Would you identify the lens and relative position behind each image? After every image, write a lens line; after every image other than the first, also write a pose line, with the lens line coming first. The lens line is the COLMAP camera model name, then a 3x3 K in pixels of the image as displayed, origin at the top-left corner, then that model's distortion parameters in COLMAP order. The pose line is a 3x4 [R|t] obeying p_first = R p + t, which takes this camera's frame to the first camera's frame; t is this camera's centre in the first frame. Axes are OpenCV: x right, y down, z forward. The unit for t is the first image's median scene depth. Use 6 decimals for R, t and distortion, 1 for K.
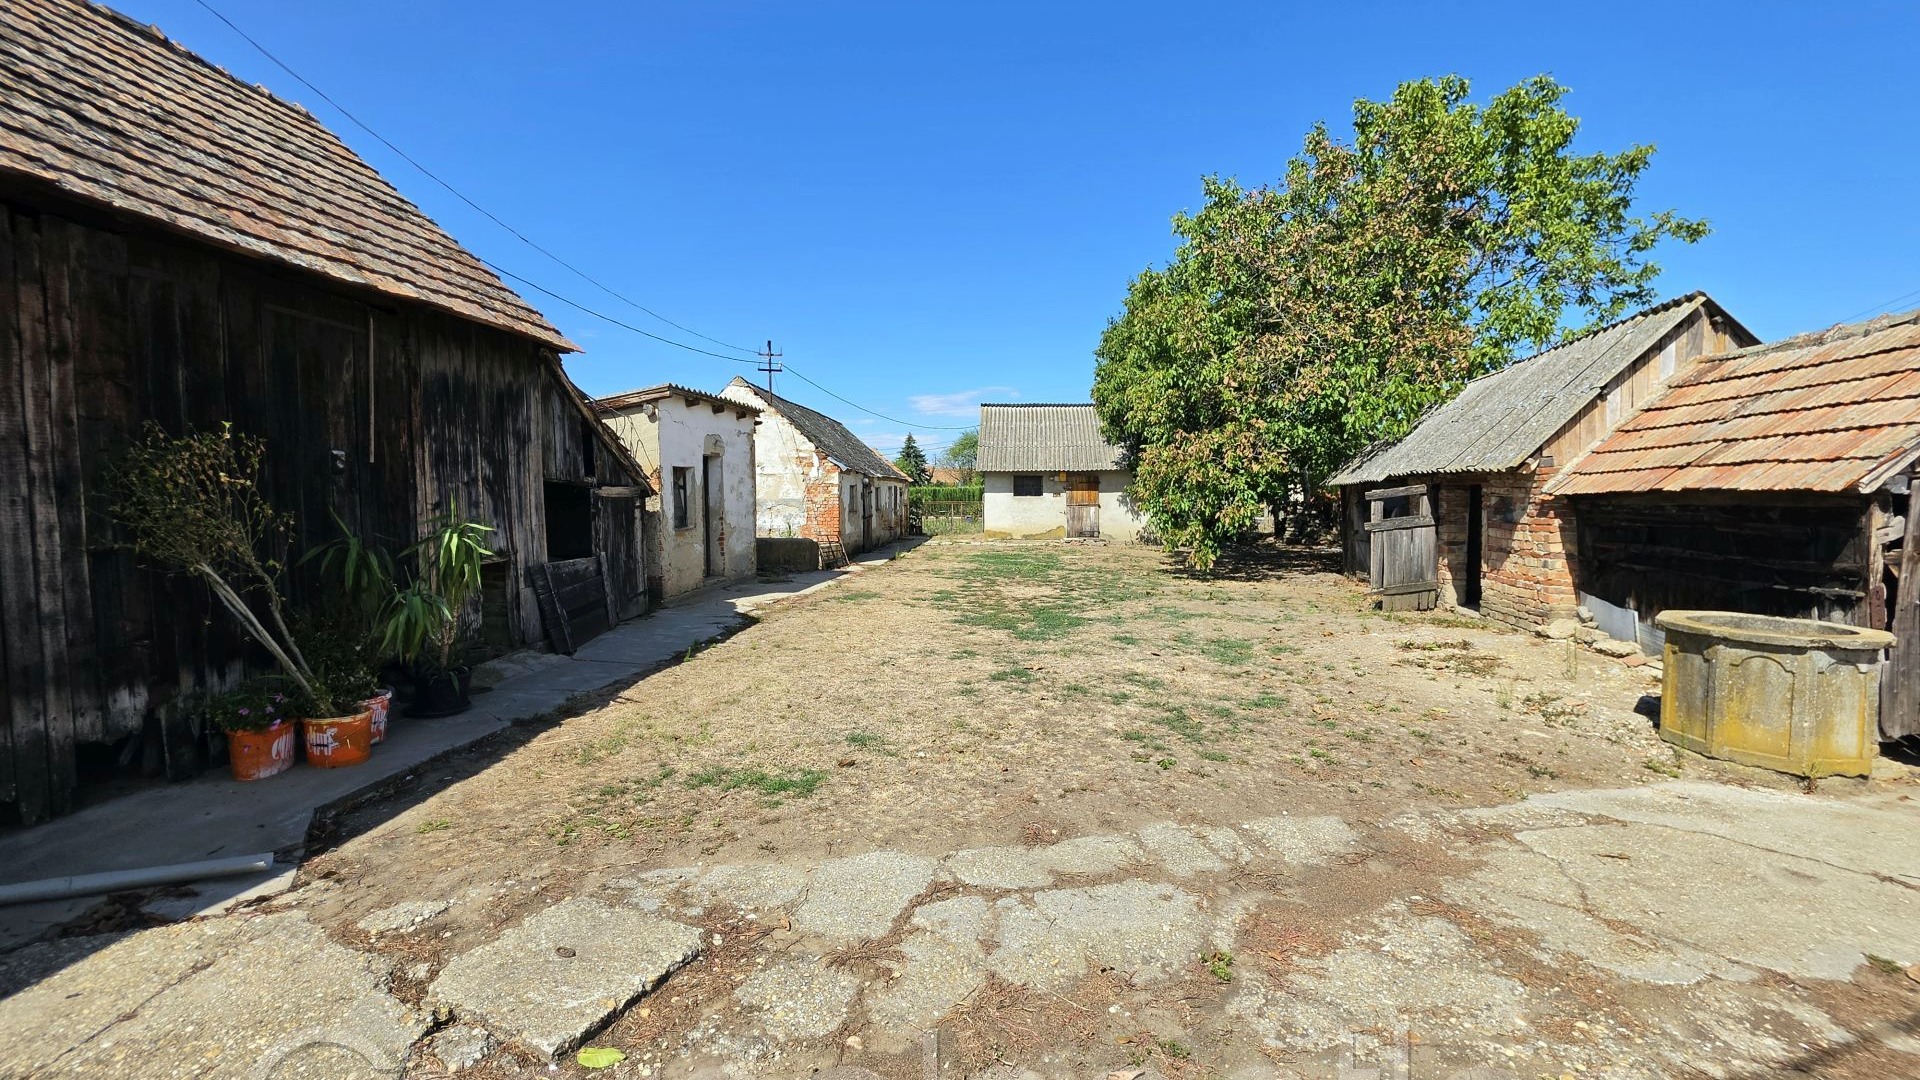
lens RADIAL K [[780.6, 0, 957.1], [0, 780.6, 533.6], [0, 0, 1]] dist [-0.000433, -0.000132]
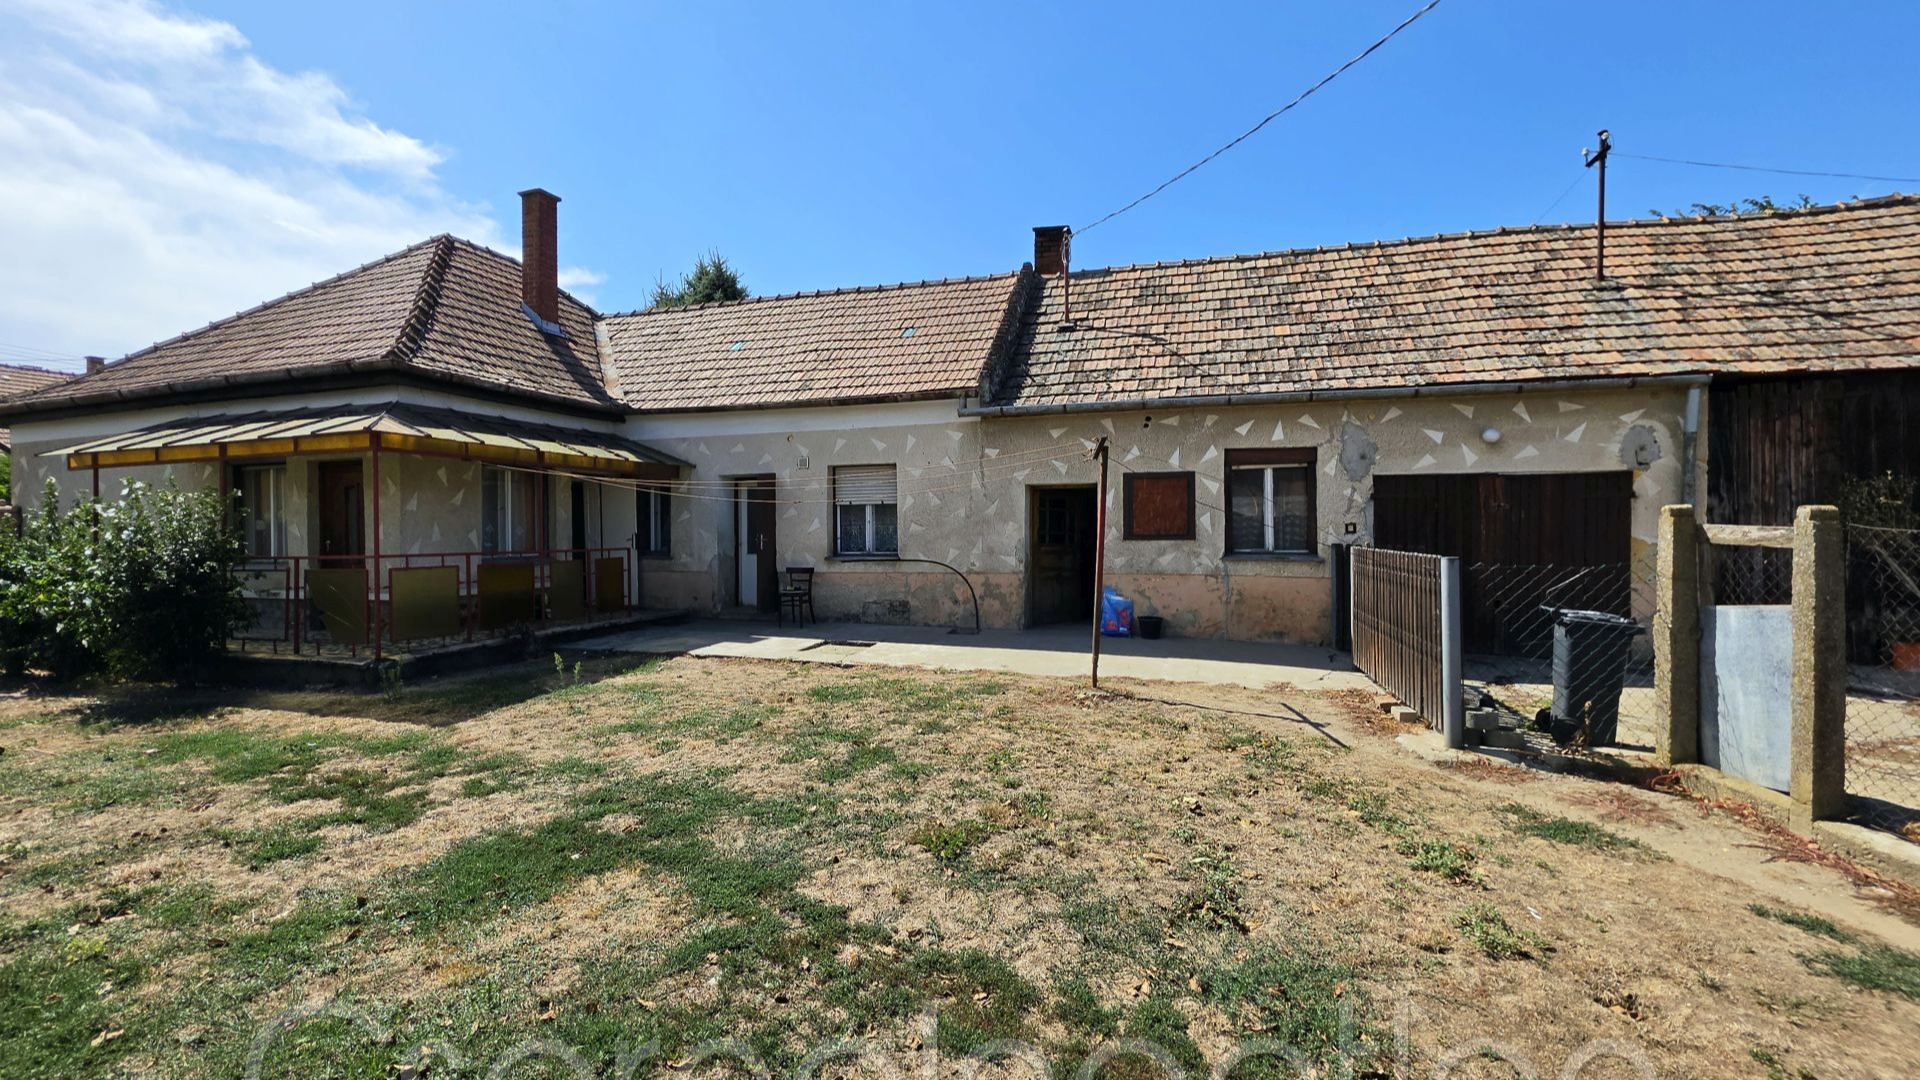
lens RADIAL K [[780.6, 0, 957.1], [0, 780.6, 533.6], [0, 0, 1]] dist [-0.000433, -0.000132]
pose [[-0.143484, 0.010056, -0.989602, 1.215206], [-0.029730, 0.999453, 0.014466, 0.048530], [0.989206, 0.031497, -0.143107, -0.924126]]
